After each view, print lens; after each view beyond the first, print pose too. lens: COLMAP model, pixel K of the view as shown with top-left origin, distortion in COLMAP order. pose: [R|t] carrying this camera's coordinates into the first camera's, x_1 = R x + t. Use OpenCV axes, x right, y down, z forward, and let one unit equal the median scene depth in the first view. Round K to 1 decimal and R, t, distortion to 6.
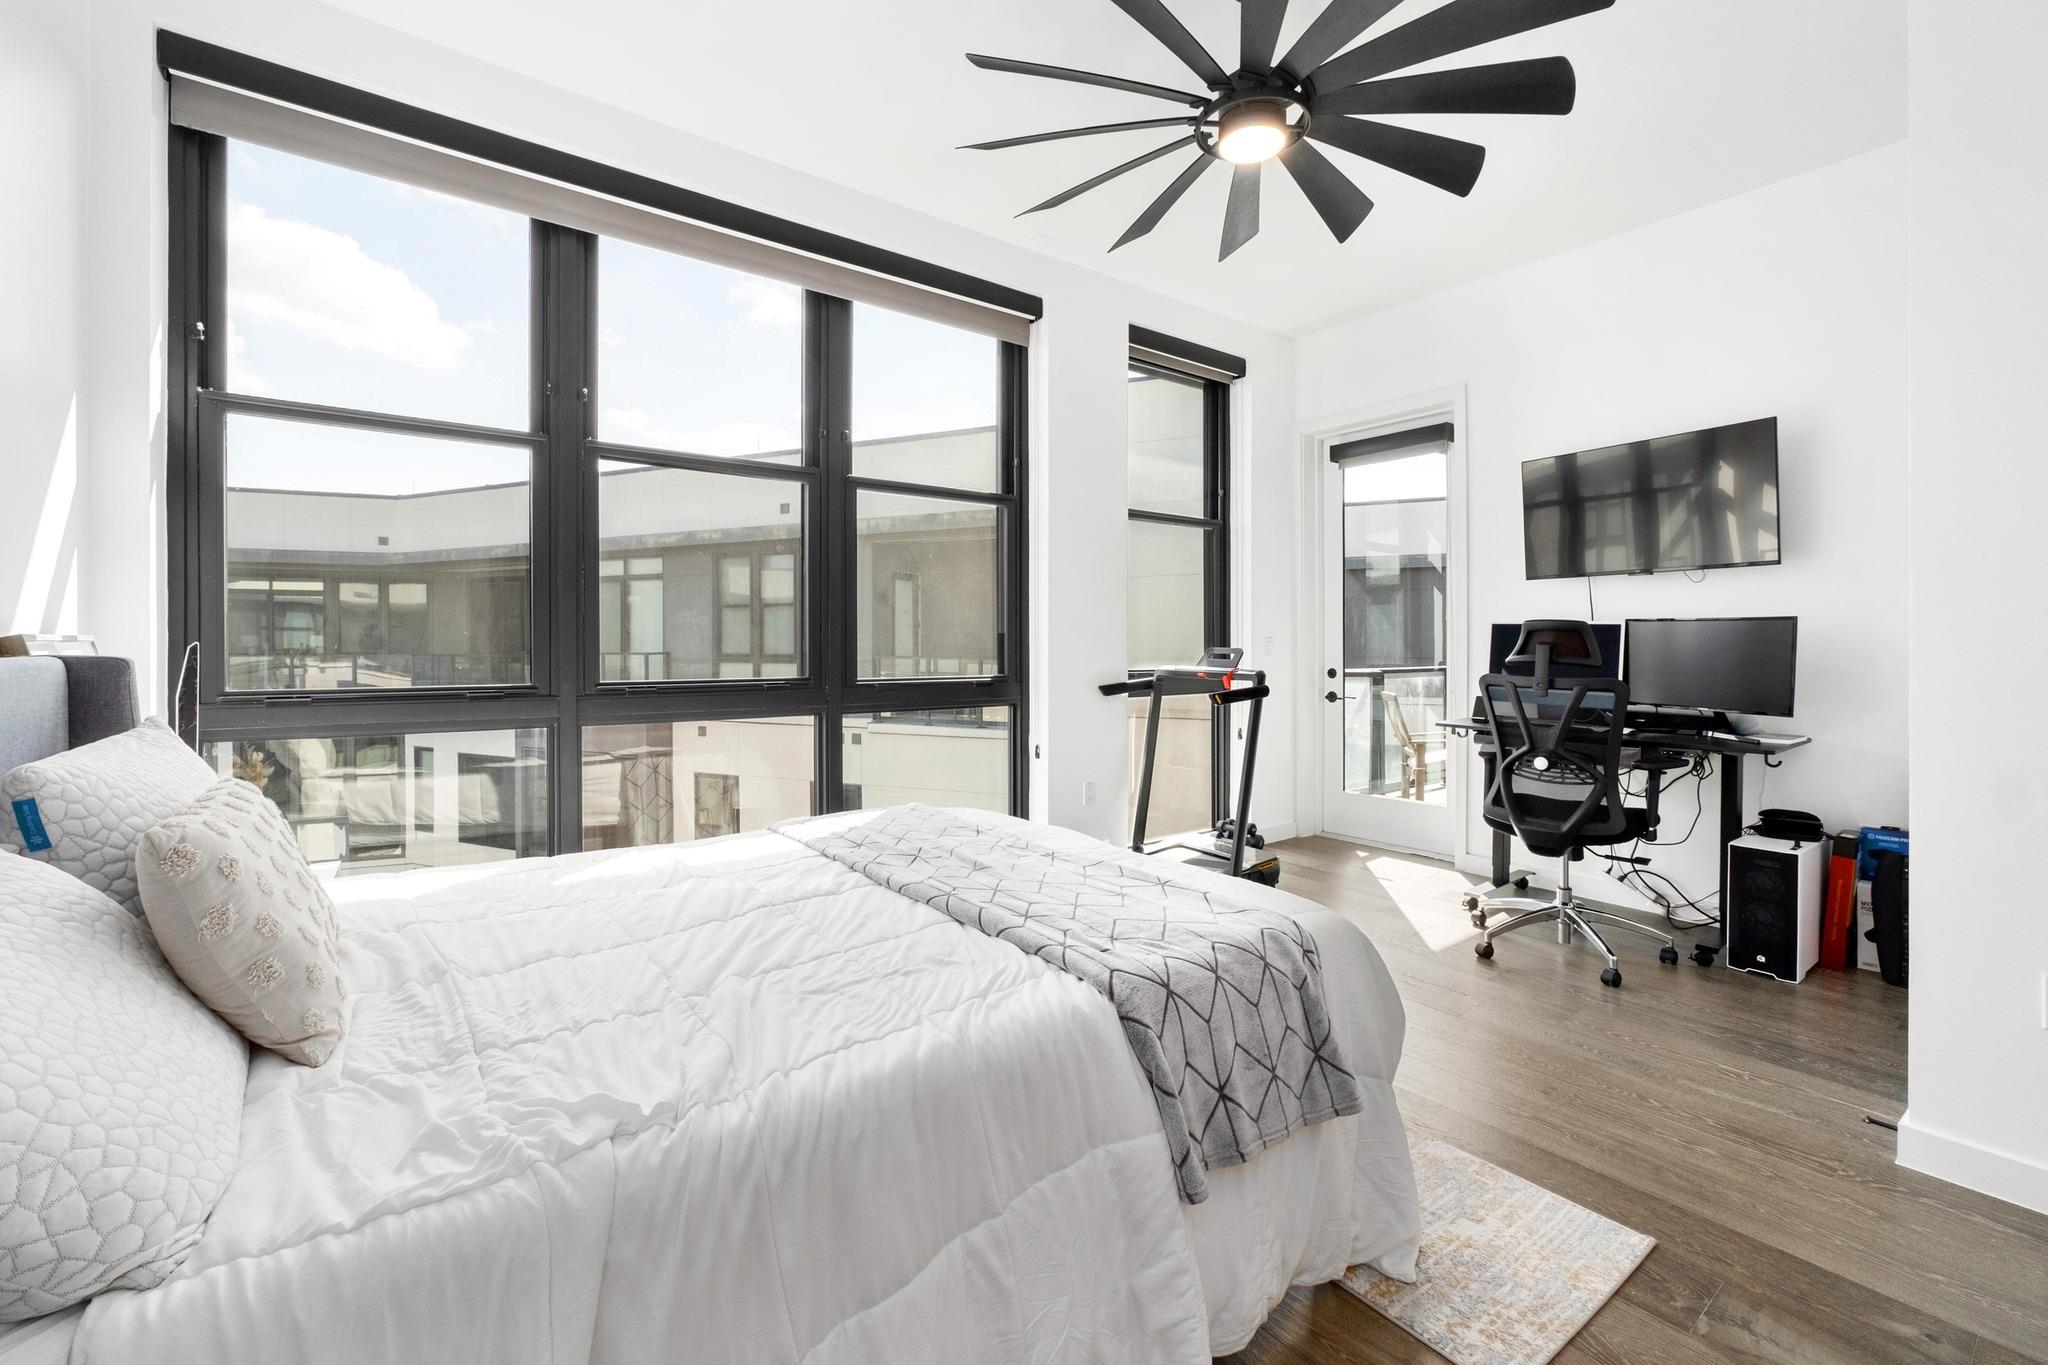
lens RADIAL K [[875.5, 0, 1020.6], [0, 875.5, 656.3], [0, 0, 1]] dist [0.002926, 0.000382]
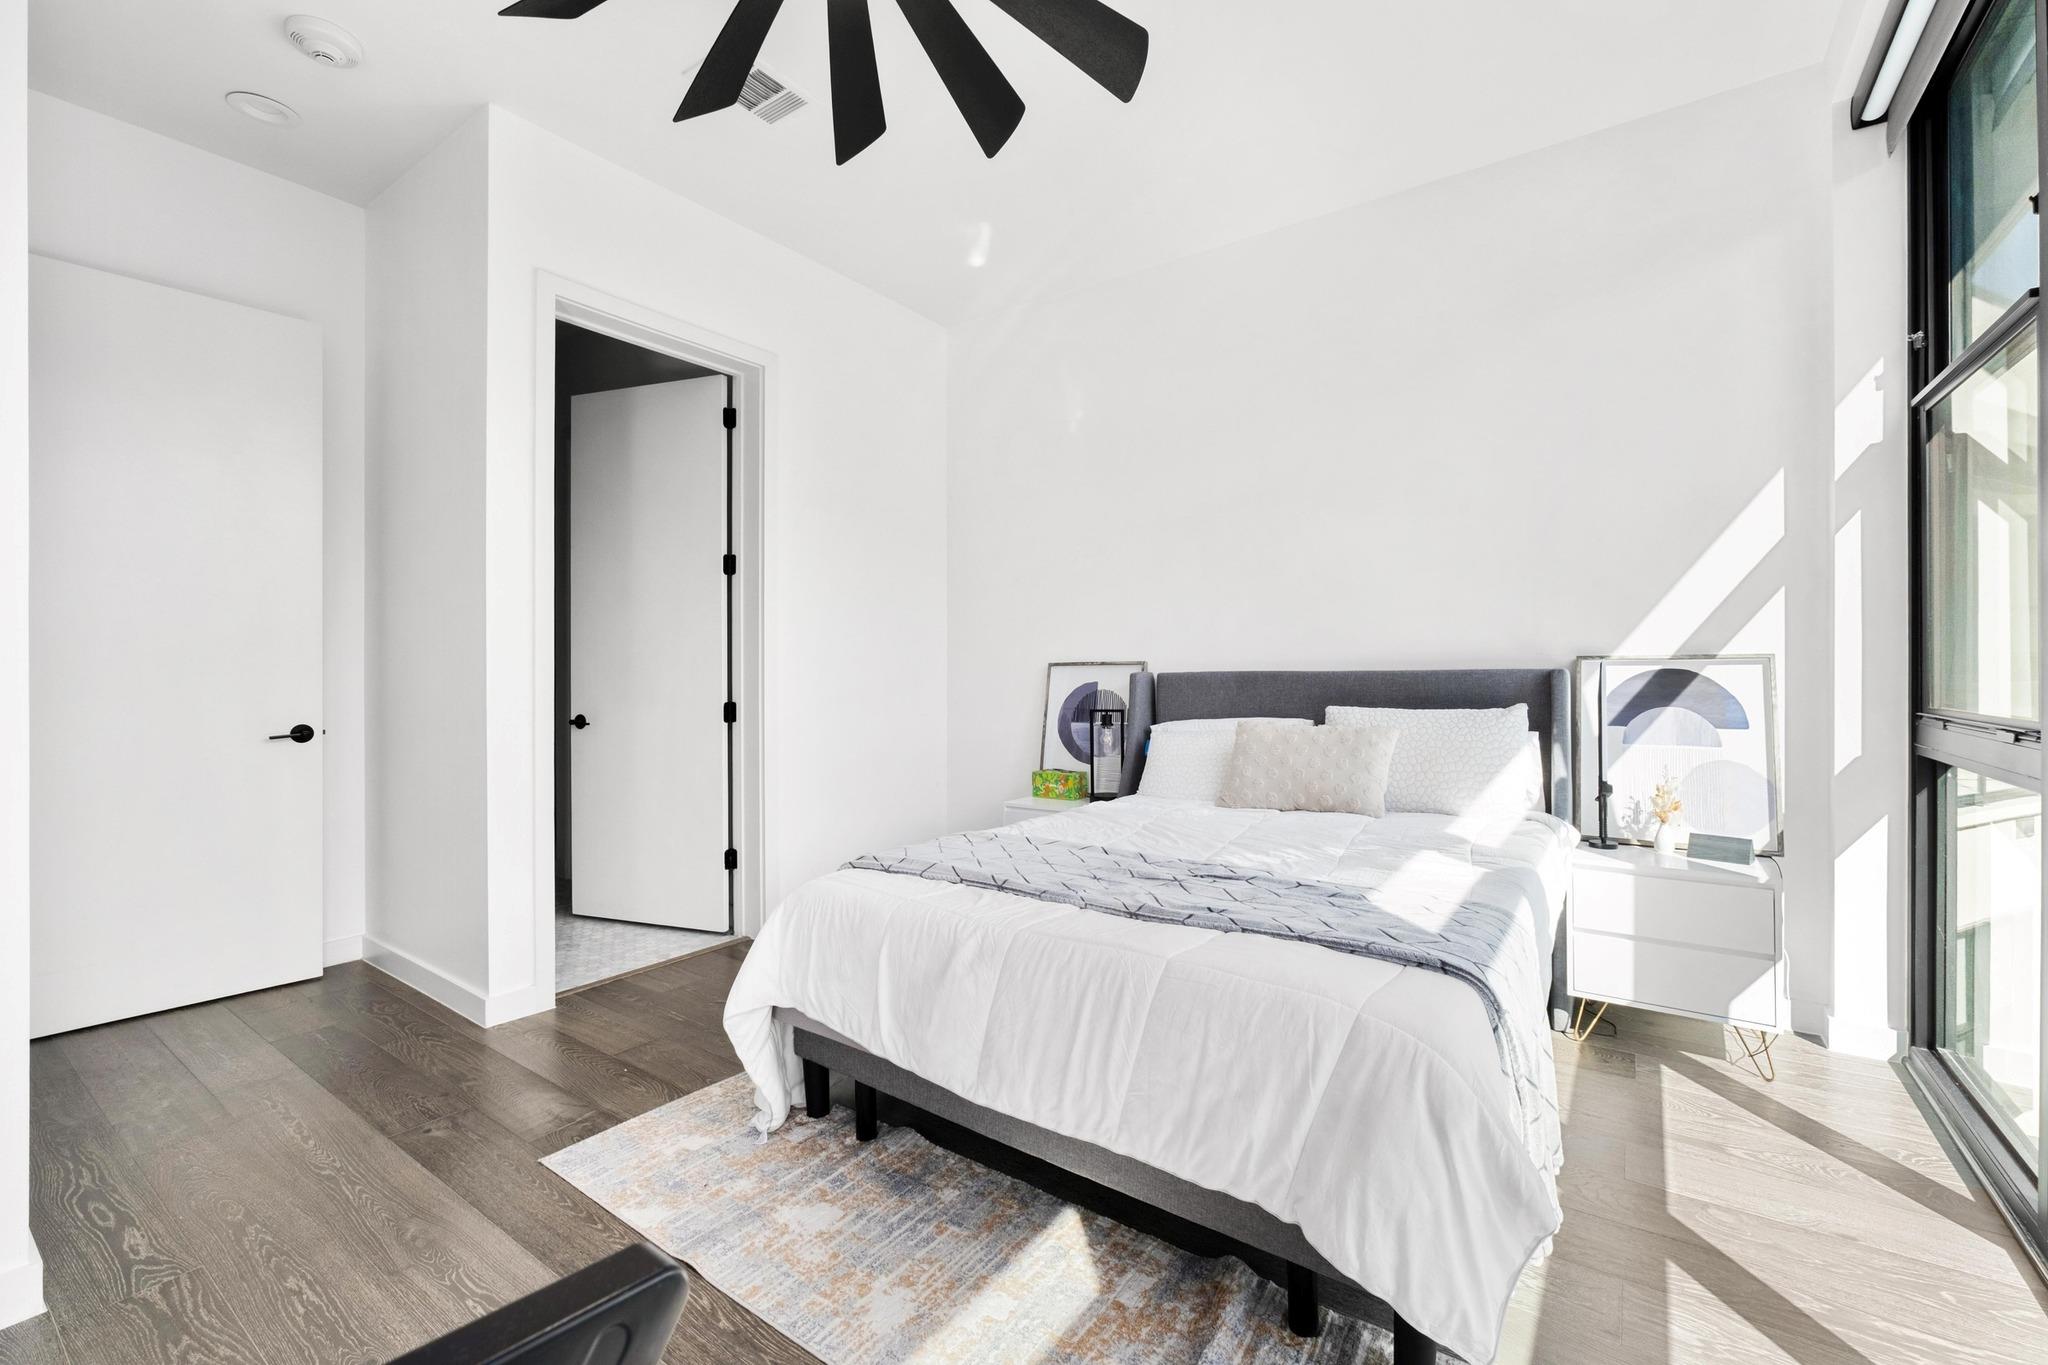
lens RADIAL K [[869.6, 0, 1025.3], [0, 869.6, 674.2], [0, 0, 1]] dist [-0.000586, 0.000105]
pose [[-0.951264, -0.000185, -0.308378, 0.203720], [-0.005087, 0.999873, 0.015092, -0.005419], [0.308336, 0.015925, -0.951144, 1.022611]]
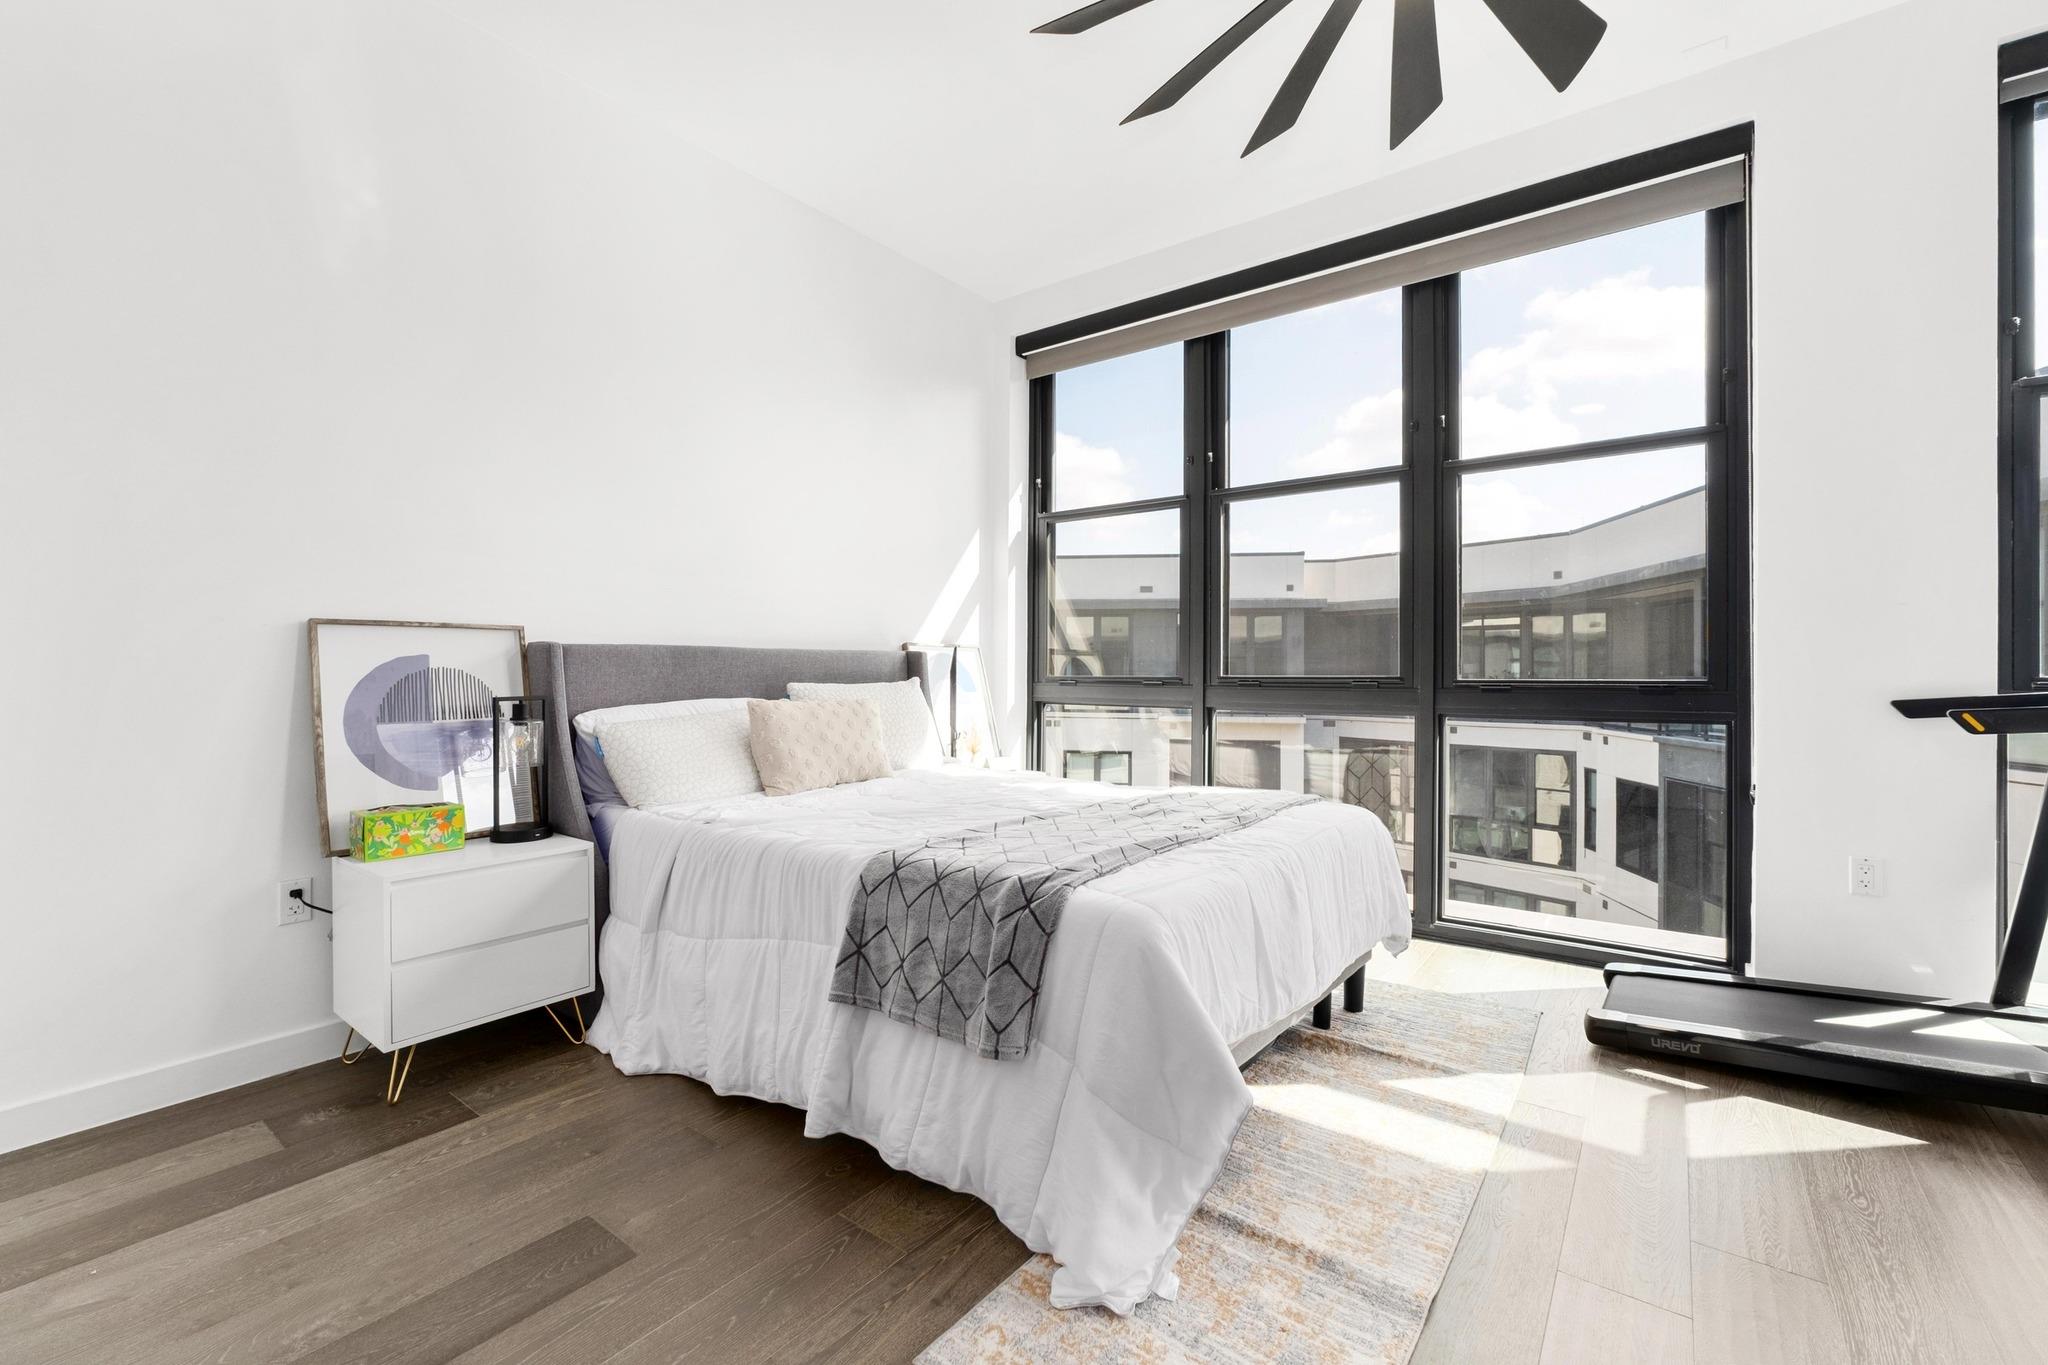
lens RADIAL K [[869.6, 0, 1025.3], [0, 869.6, 674.2], [0, 0, 1]] dist [-0.000586, 0.000105]
pose [[0.278816, -0.001338, -0.960344, 0.535761], [-0.015012, 0.999871, -0.005752, 0.030491], [0.960227, 0.016020, 0.278760, 0.295466]]
